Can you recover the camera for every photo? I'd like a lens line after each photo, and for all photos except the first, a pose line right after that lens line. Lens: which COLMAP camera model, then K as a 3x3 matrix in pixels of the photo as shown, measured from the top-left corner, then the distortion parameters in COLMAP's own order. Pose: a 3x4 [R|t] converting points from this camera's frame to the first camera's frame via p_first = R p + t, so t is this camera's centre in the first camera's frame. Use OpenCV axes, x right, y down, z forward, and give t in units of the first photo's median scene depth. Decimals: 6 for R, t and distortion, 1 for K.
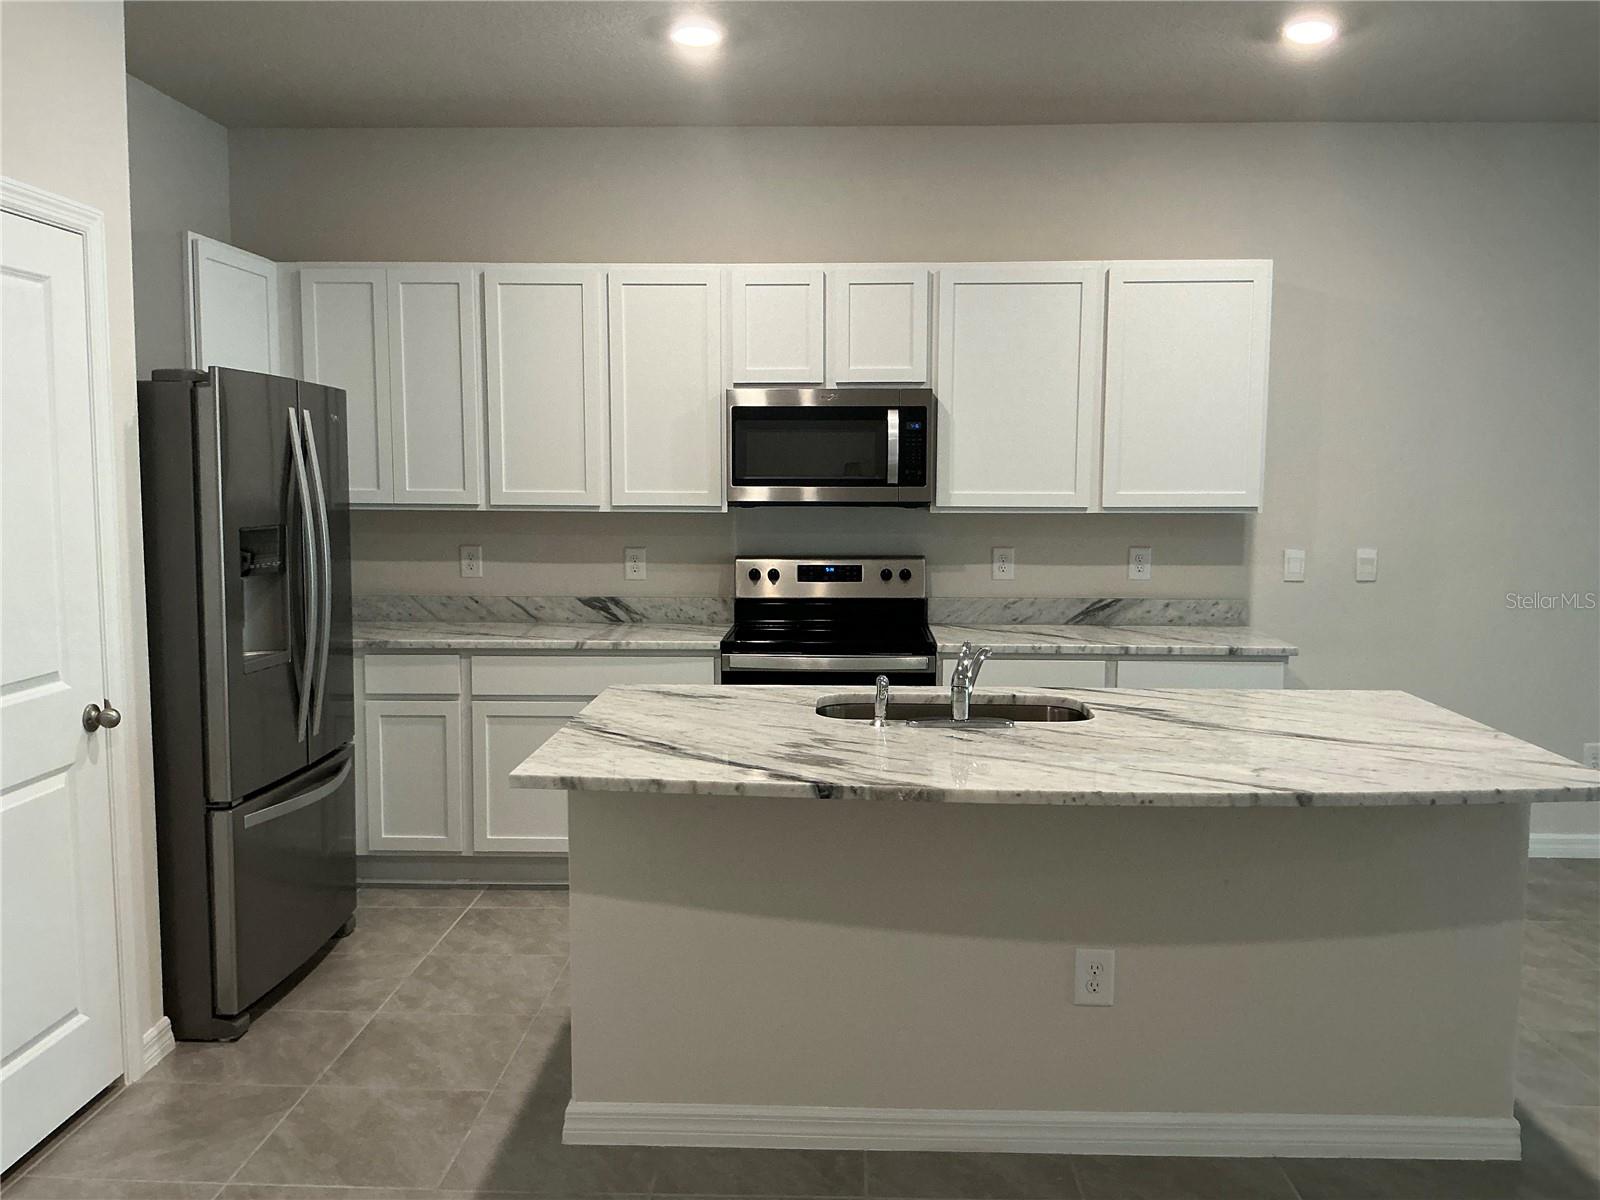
lens RADIAL K [[1314.2, 0, 800.0], [0, 1314.2, 600.0], [0, 0, 1]] dist [0.109638, -0.212855]
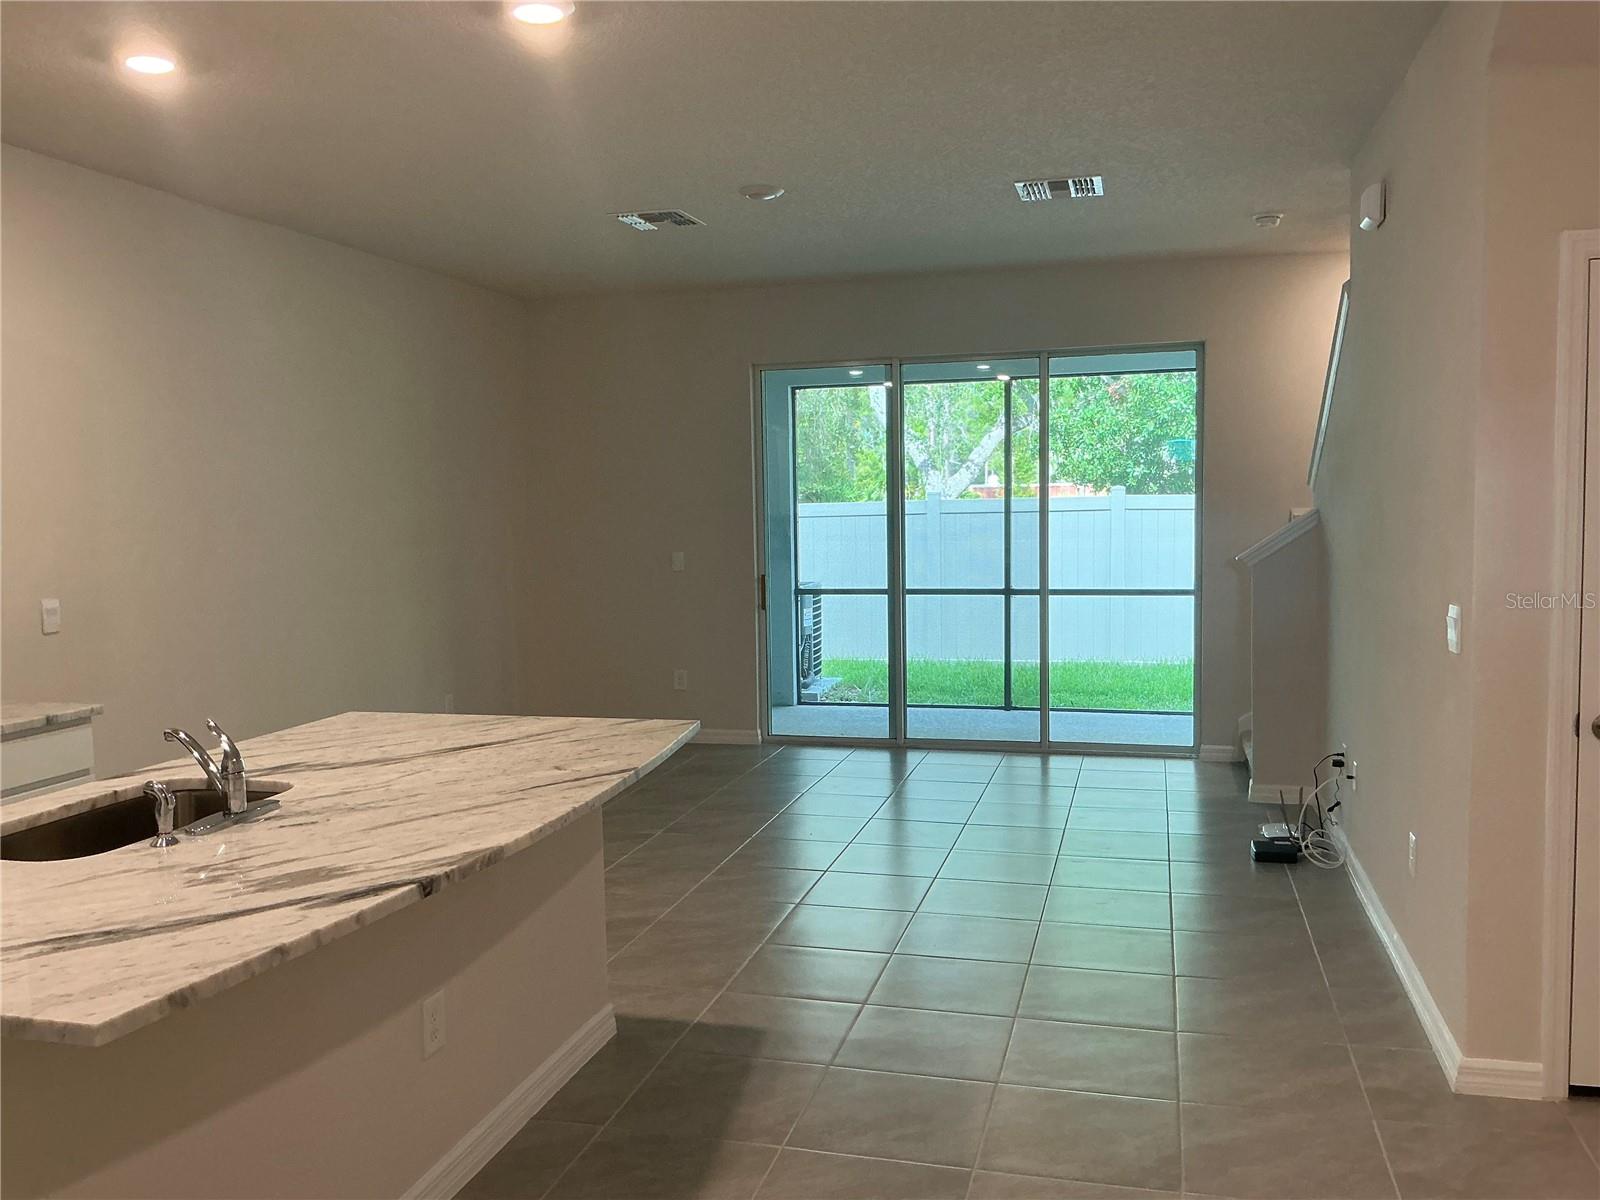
lens RADIAL K [[1314.2, 0, 800.0], [0, 1314.2, 600.0], [0, 0, 1]] dist [0.109638, -0.212855]
pose [[0.214257, -0.077883, 0.973667, -0.397257], [0.111031, 0.992297, 0.054941, -0.031908], [-0.970446, 0.096336, 0.221254, 0.292908]]
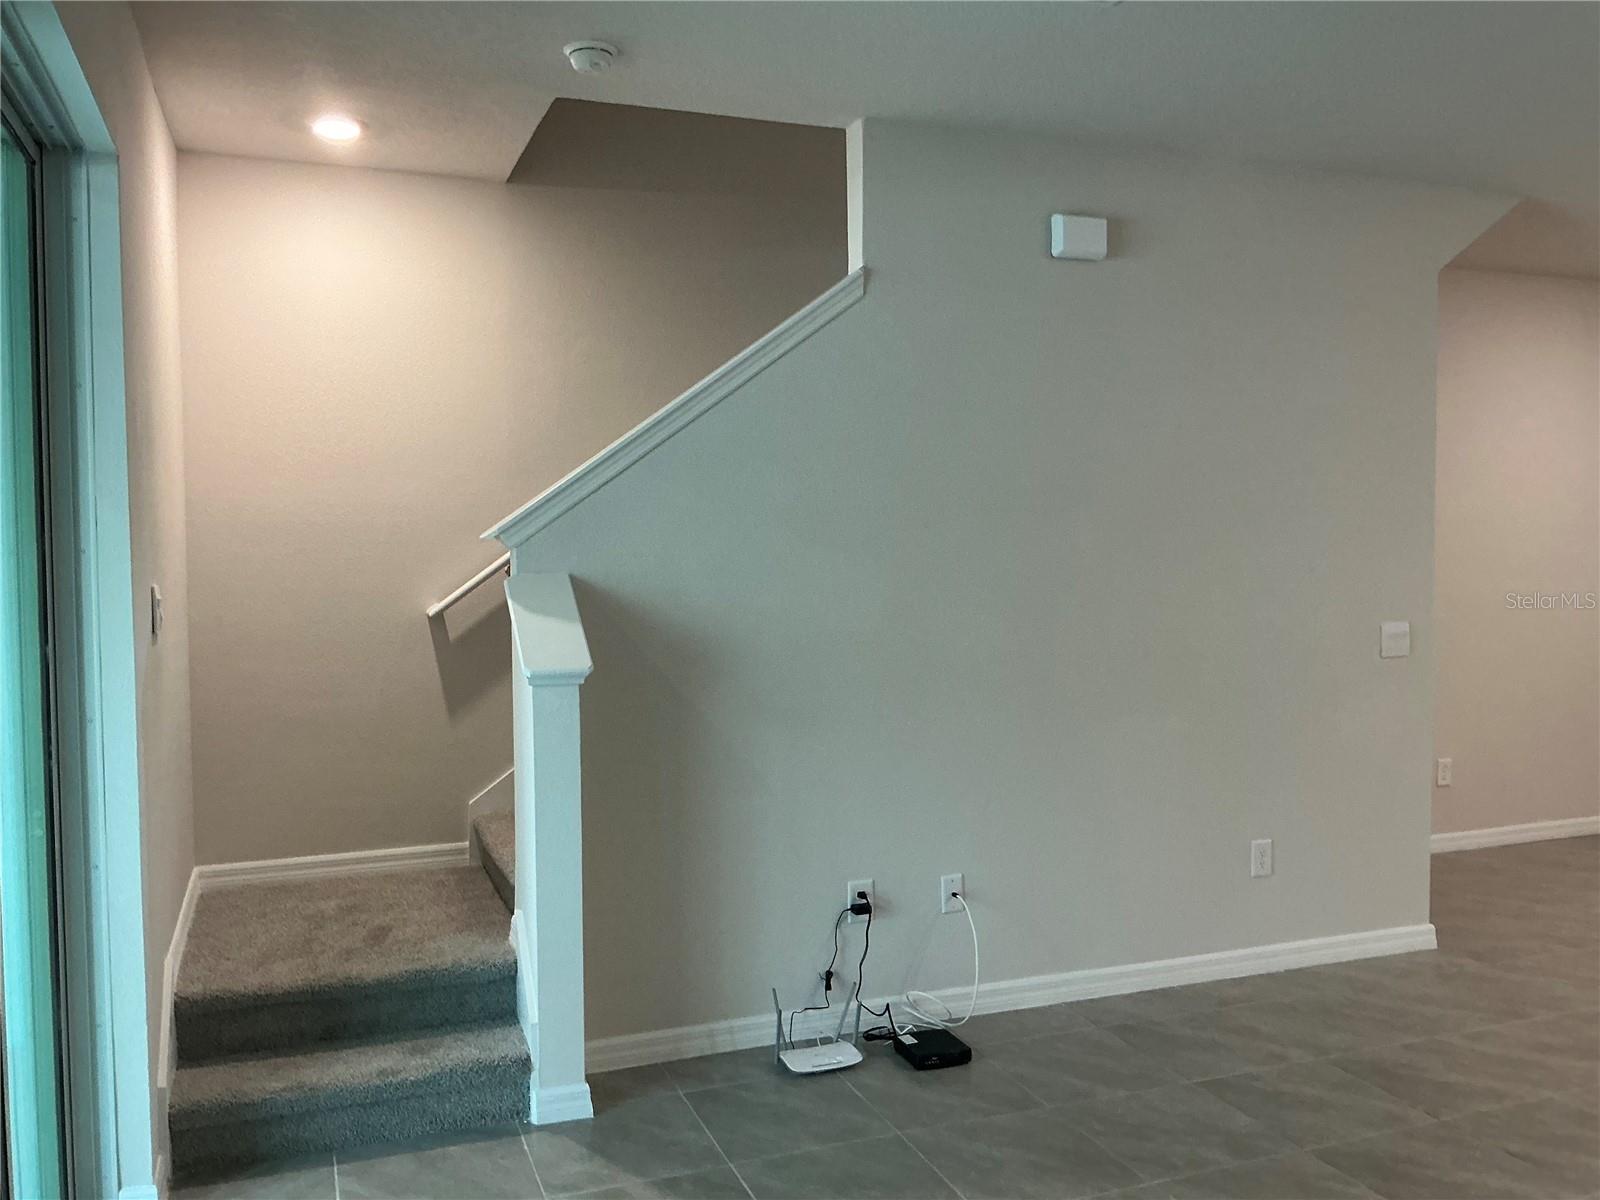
lens RADIAL K [[1314.2, 0, 800.0], [0, 1314.2, 600.0], [0, 0, 1]] dist [0.109638, -0.212855]
pose [[-0.917011, 0.023776, -0.398152, 1.182232], [-0.030038, 0.991271, 0.128376, -0.082056], [0.397728, 0.129682, -0.908292, 0.839856]]
